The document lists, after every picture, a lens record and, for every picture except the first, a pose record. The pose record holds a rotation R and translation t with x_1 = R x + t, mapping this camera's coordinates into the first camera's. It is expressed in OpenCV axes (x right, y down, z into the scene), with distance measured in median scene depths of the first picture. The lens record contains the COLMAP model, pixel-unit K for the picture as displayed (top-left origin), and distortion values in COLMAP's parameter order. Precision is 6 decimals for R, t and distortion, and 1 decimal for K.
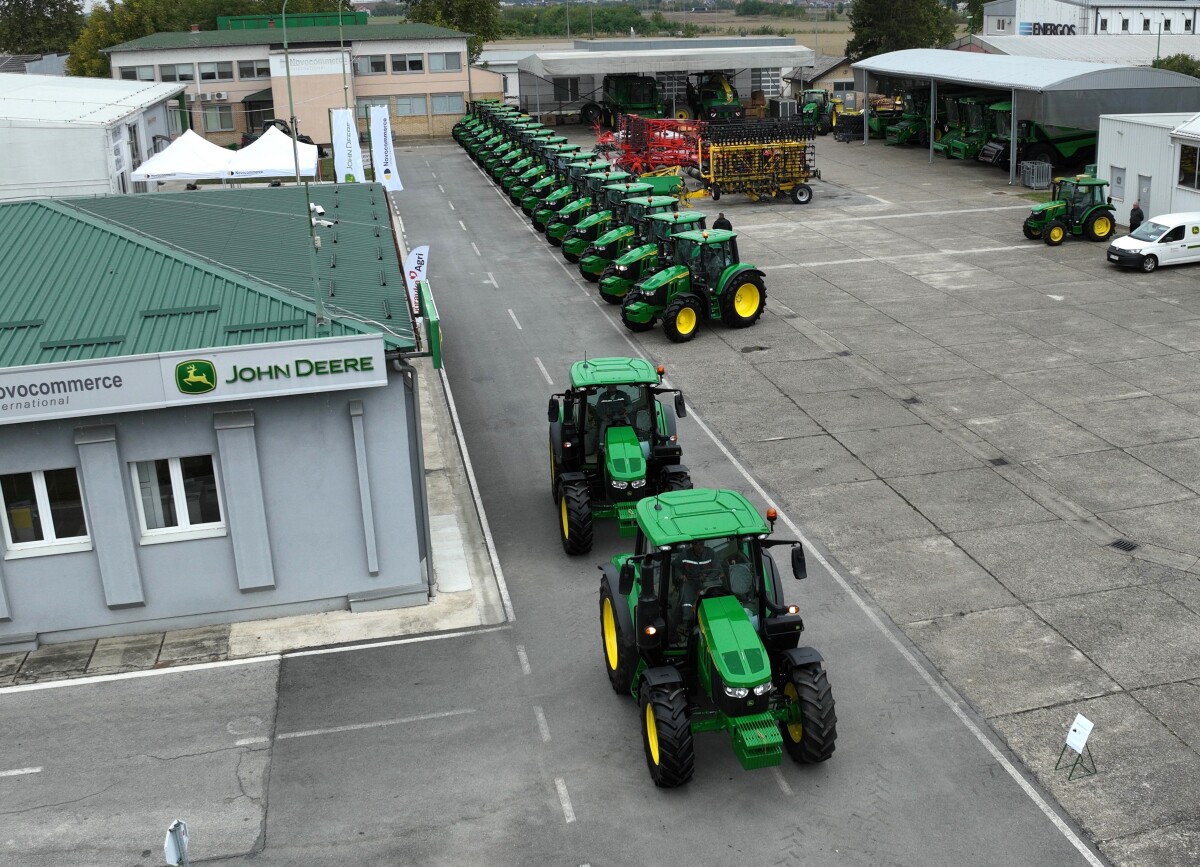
lens RADIAL K [[1237.9, 0, 600.0], [0, 1237.9, 433.5], [0, 0, 1]] dist [-0.074715, -0.001205]
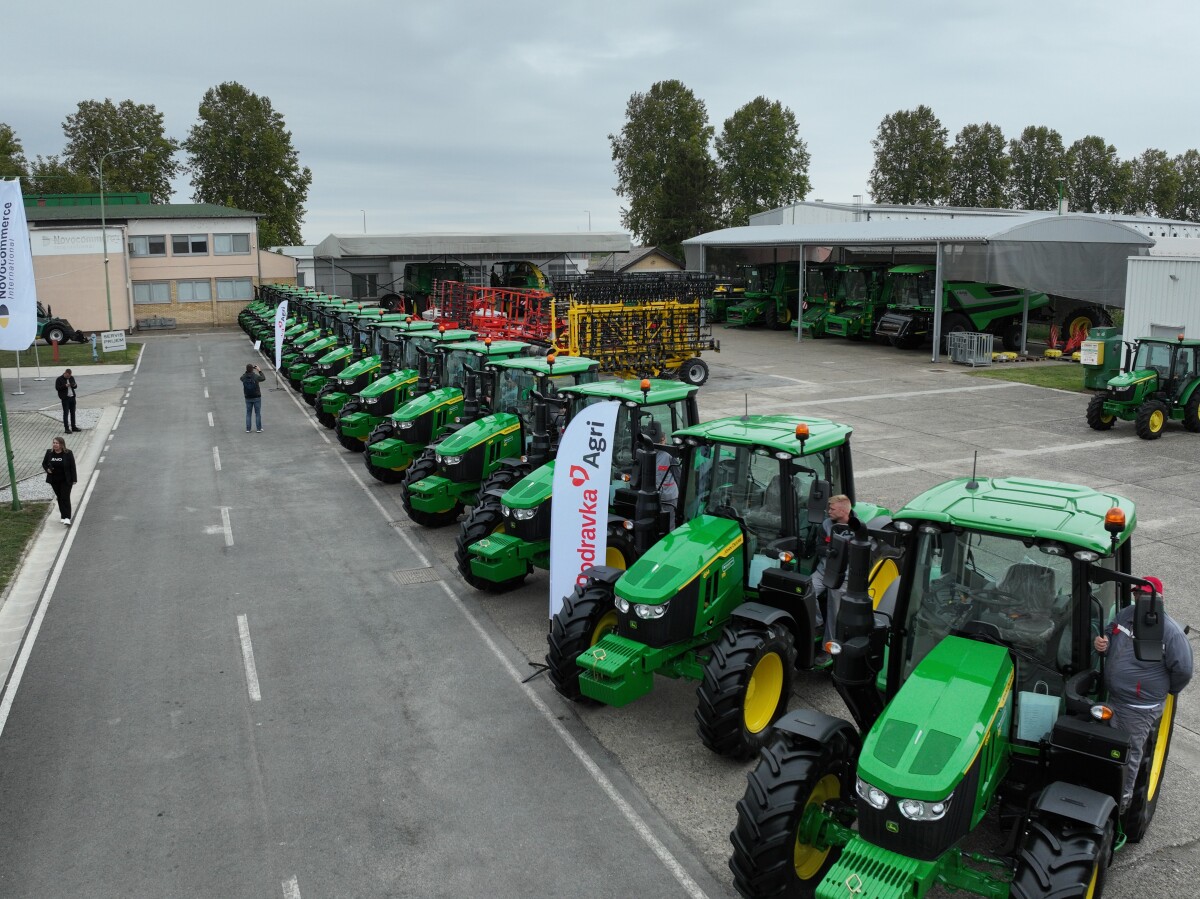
lens RADIAL K [[1367.0, 0, 600.0], [0, 1367.0, 449.5], [0, 0, 1]] dist [-0.184648, -0.013001]
pose [[0.989666, -0.011722, 0.142911, -0.007956], [0.032279, 0.989284, -0.142388, -0.036674], [-0.139711, 0.145529, 0.979440, 0.226354]]
